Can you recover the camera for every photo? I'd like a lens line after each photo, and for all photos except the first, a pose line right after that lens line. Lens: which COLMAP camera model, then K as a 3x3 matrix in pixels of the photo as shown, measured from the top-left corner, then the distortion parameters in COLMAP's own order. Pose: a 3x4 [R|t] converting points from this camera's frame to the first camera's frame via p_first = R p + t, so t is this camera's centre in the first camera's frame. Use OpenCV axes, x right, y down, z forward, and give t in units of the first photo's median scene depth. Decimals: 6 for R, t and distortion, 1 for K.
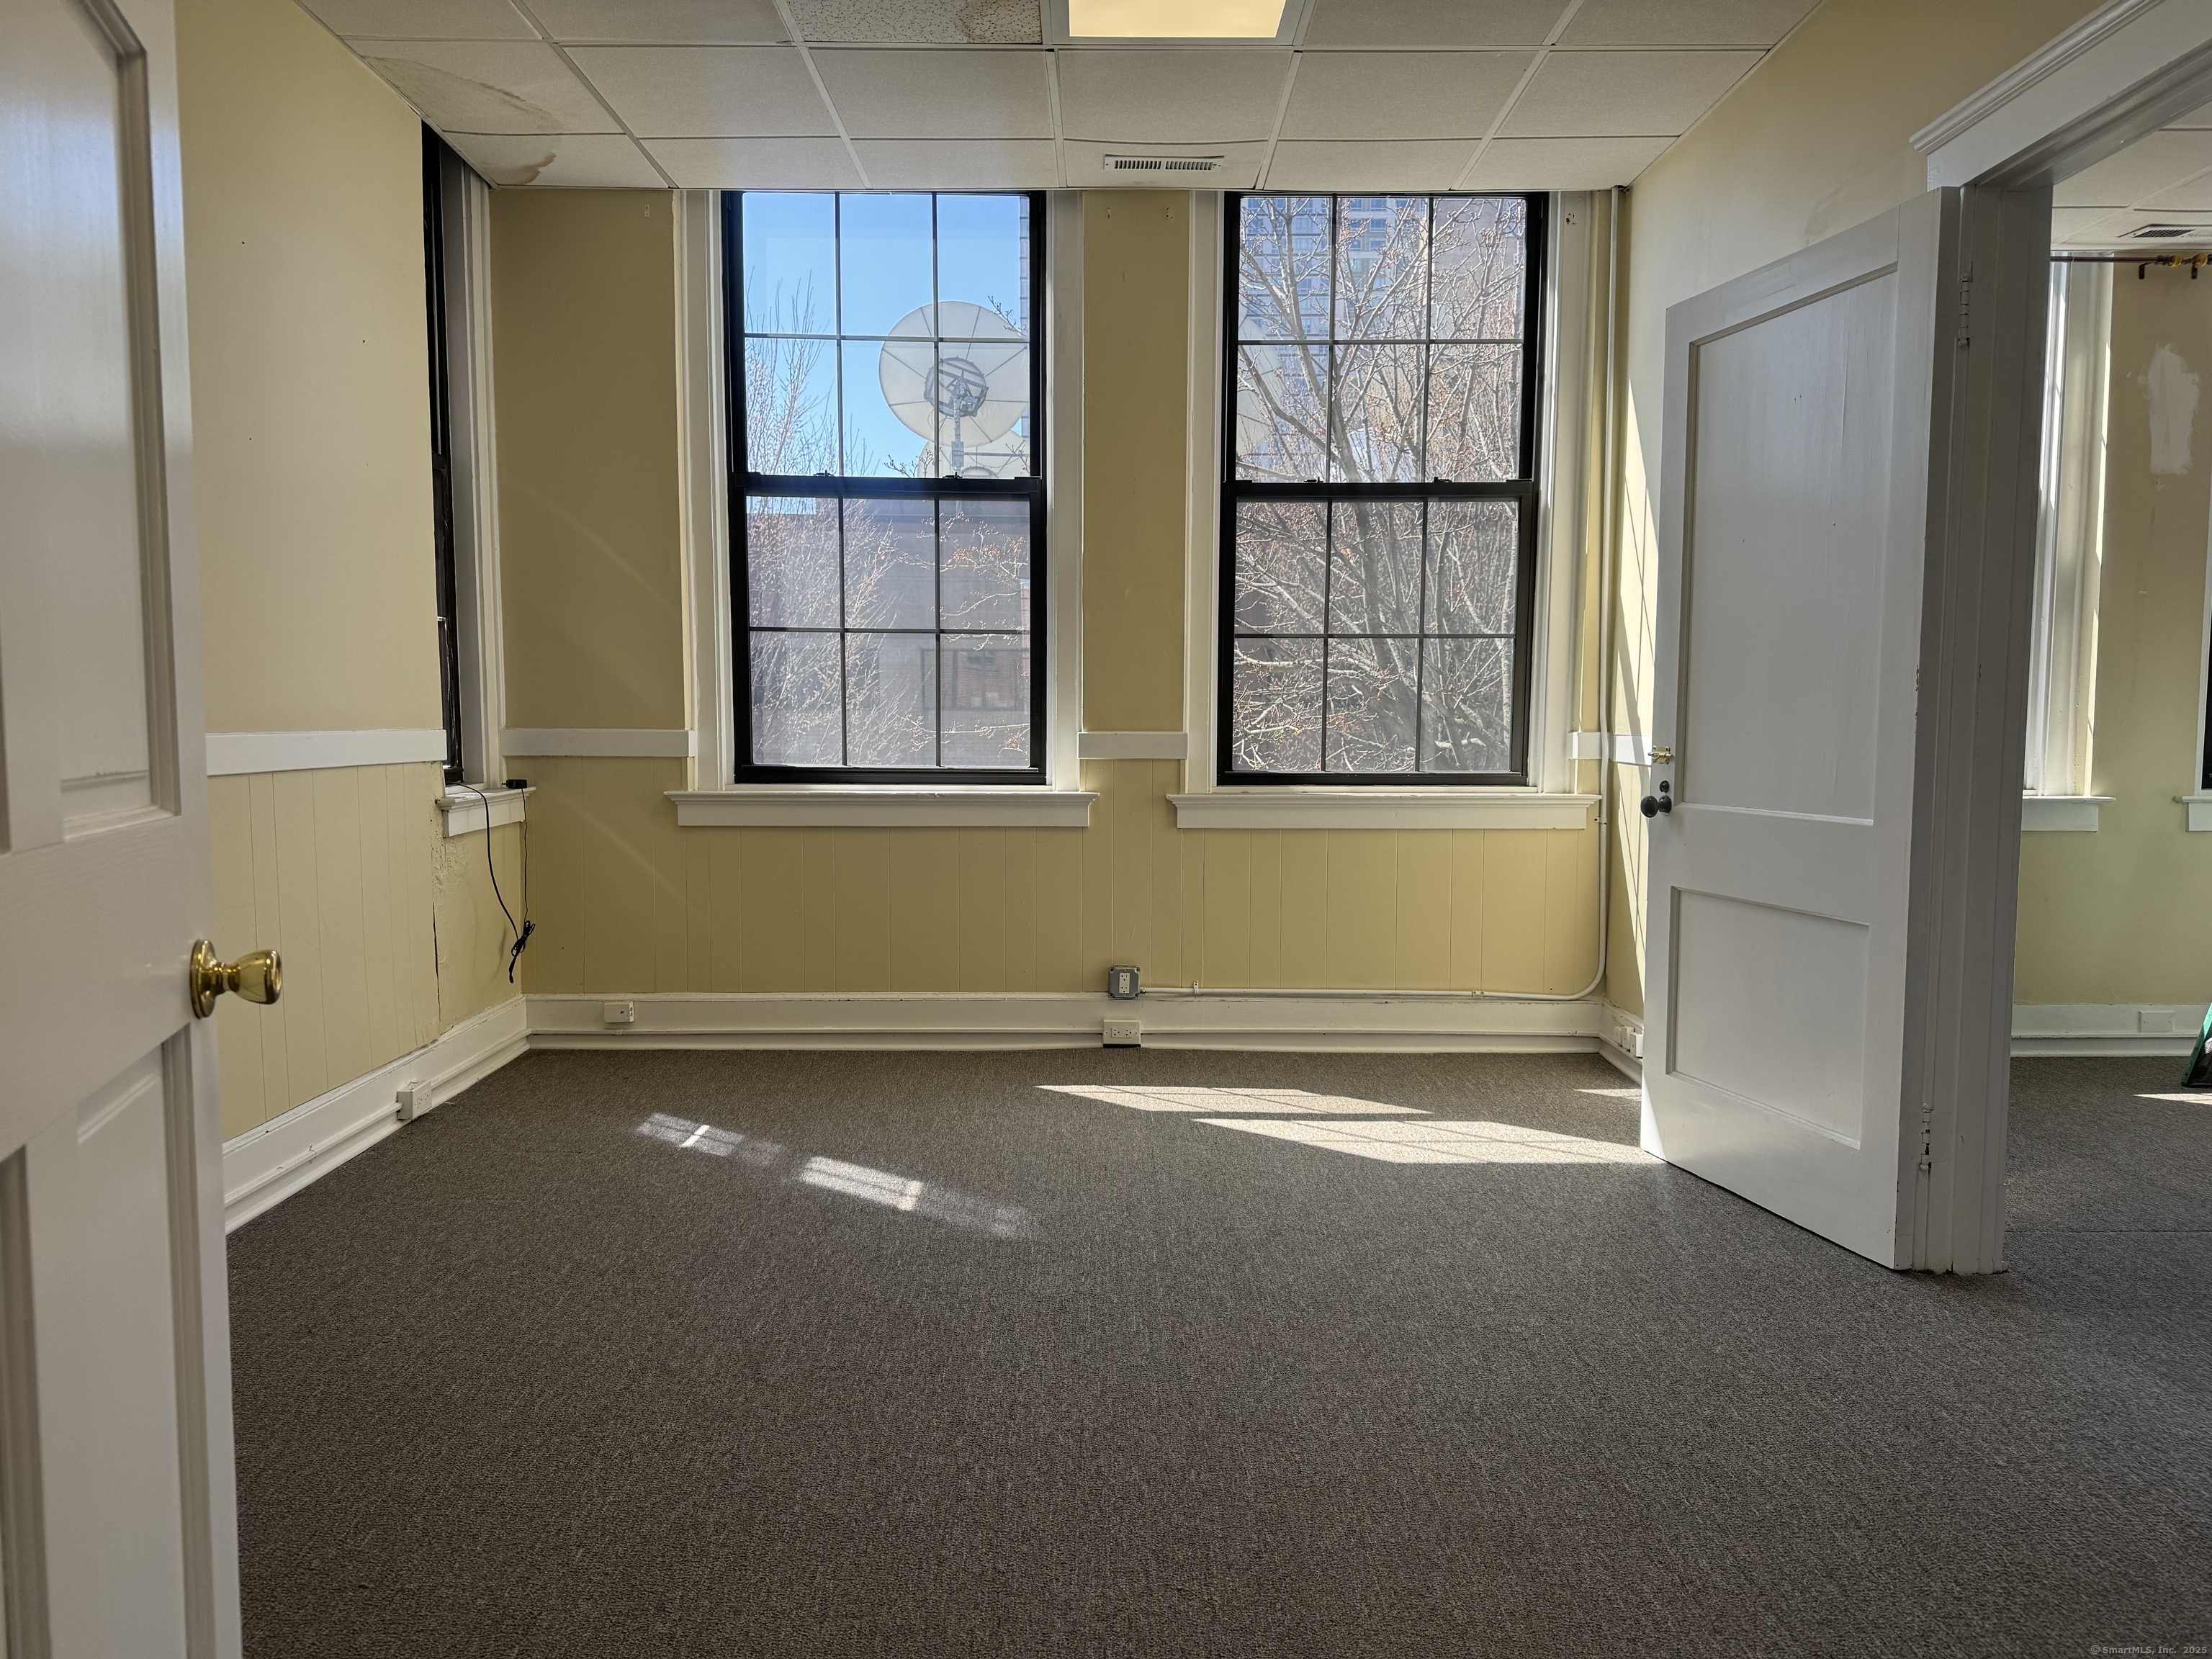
lens RADIAL K [[1589.4, 0, 1106.0], [0, 1589.4, 829.5], [0, 0, 1]] dist [-0.000393, -0.001396]
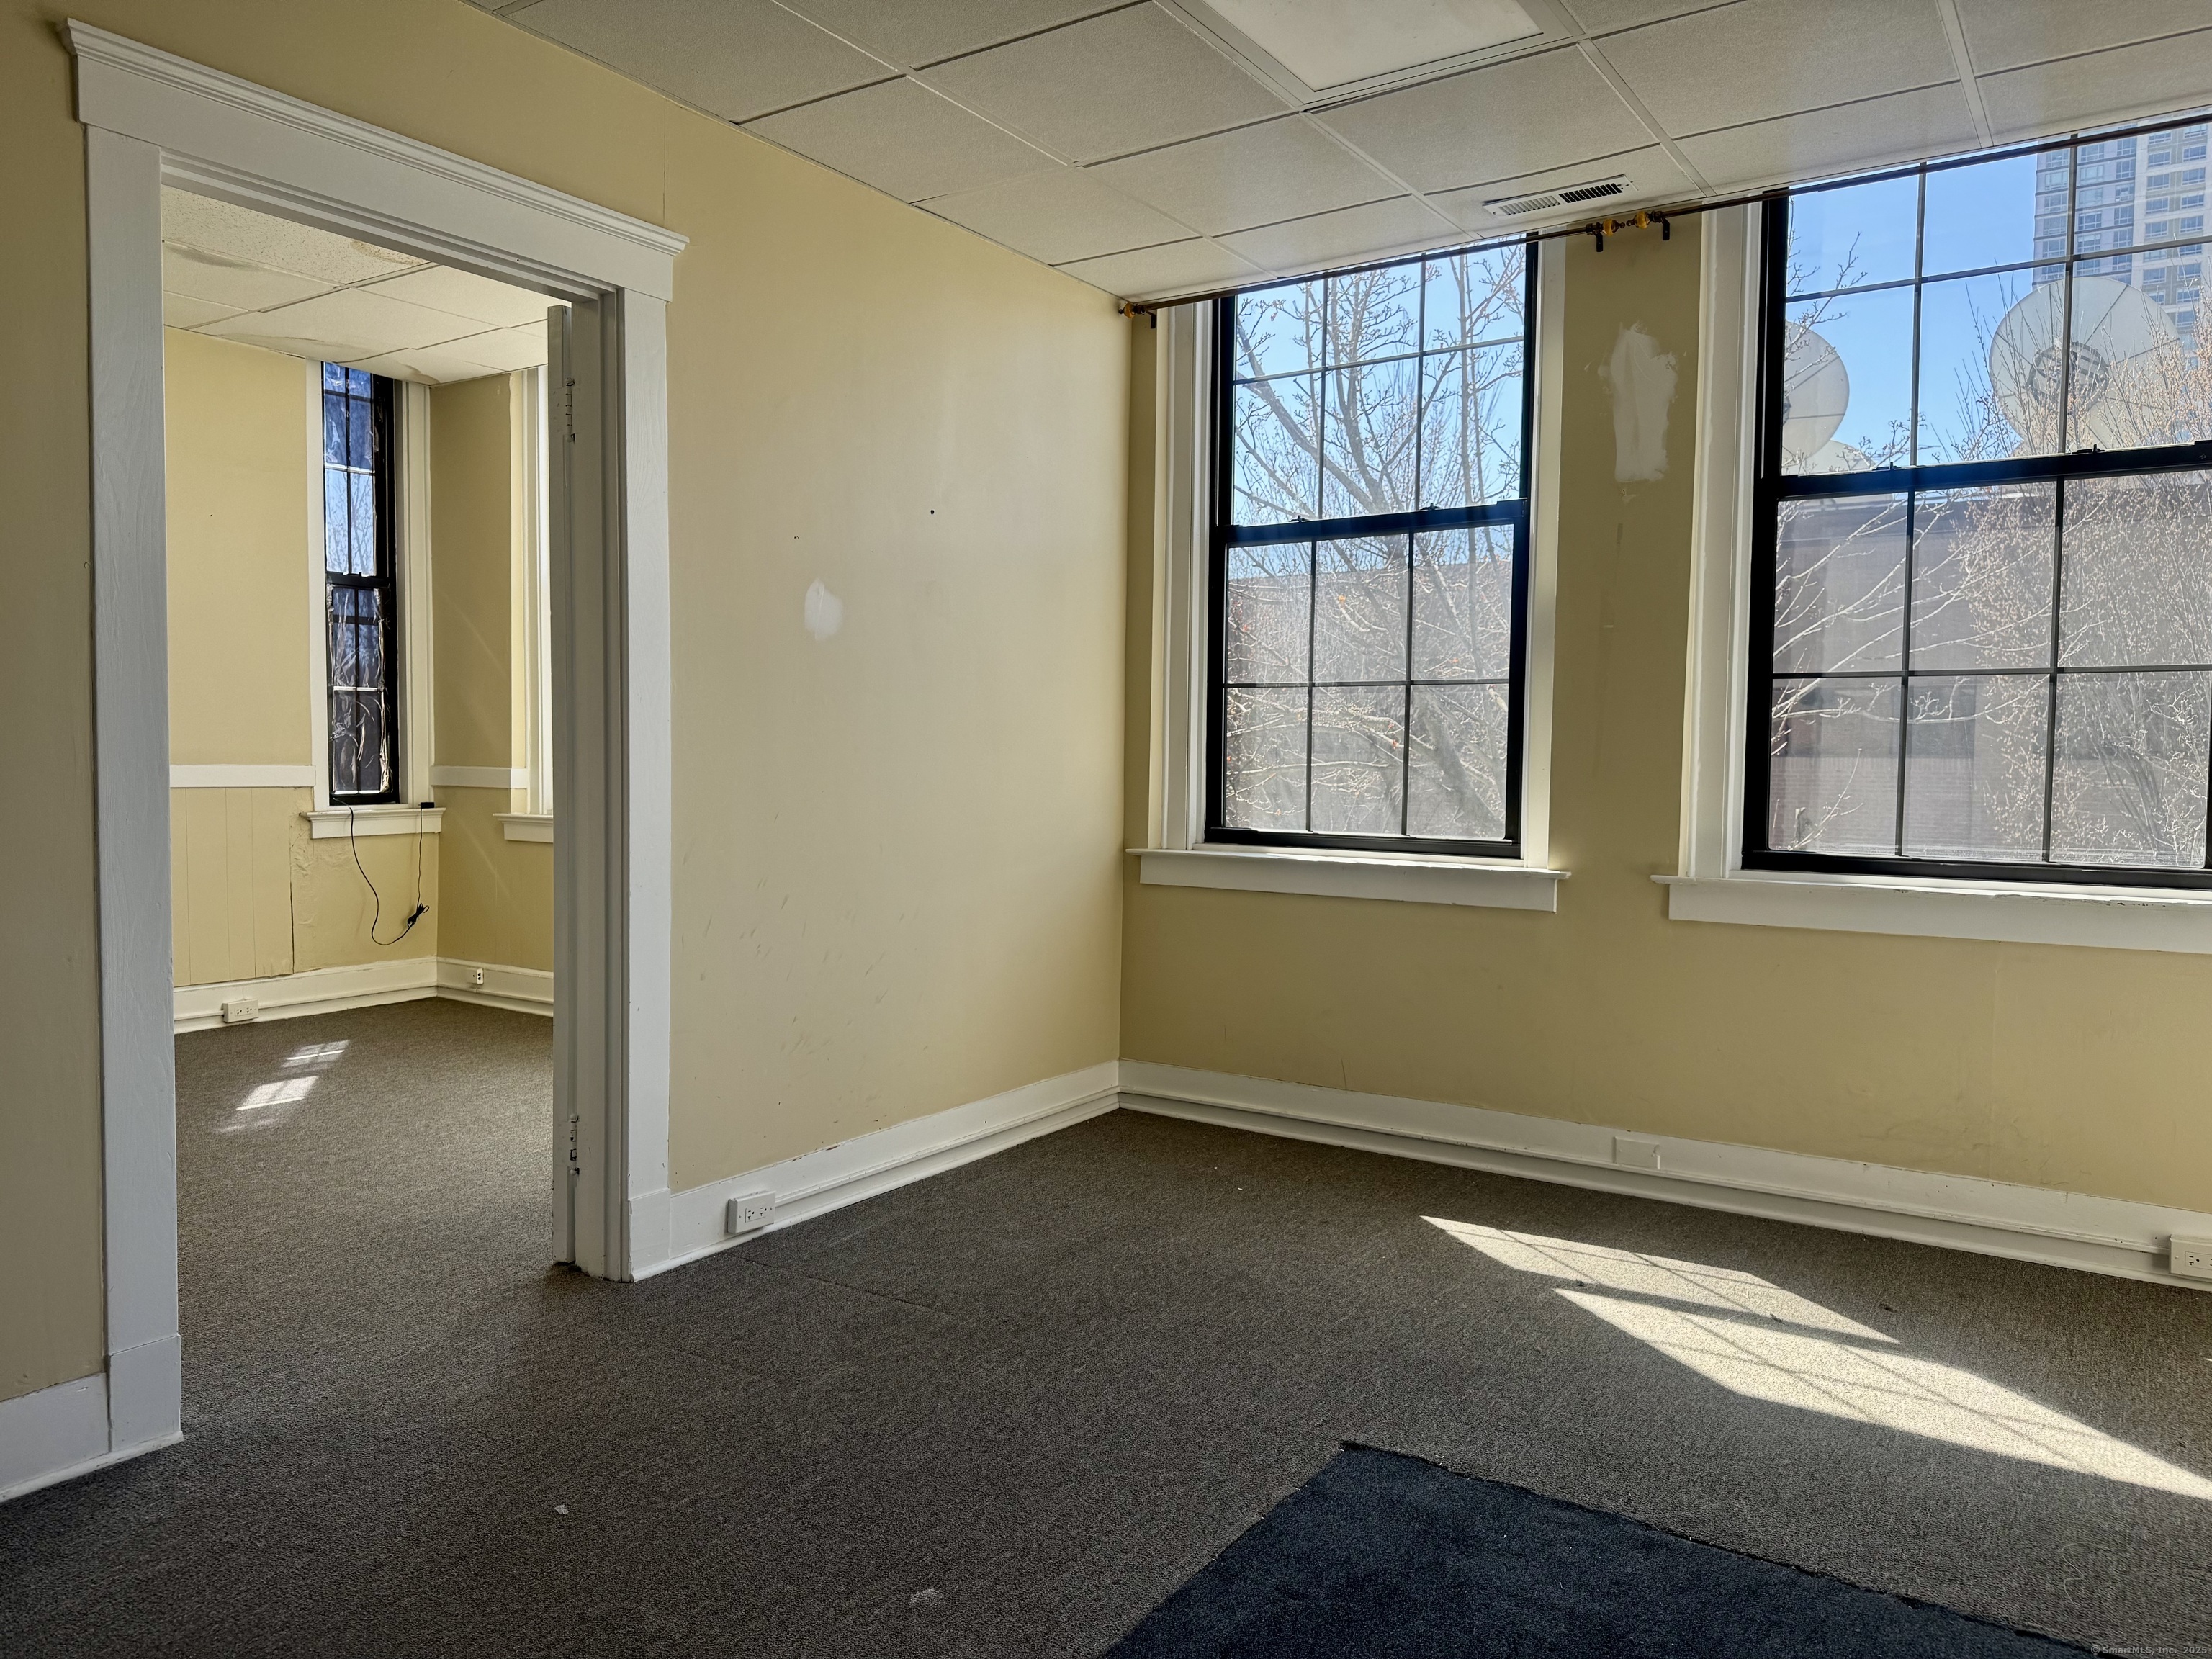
lens RADIAL K [[1560.8, 0, 1106.0], [0, 1560.8, 829.5], [0, 0, 1]] dist [0.019271, -0.001304]
pose [[0.829937, 0.035135, -0.556749, 0.888644], [-0.052546, 0.998501, -0.015318, -0.017446], [0.555376, 0.041968, 0.830540, 0.182564]]
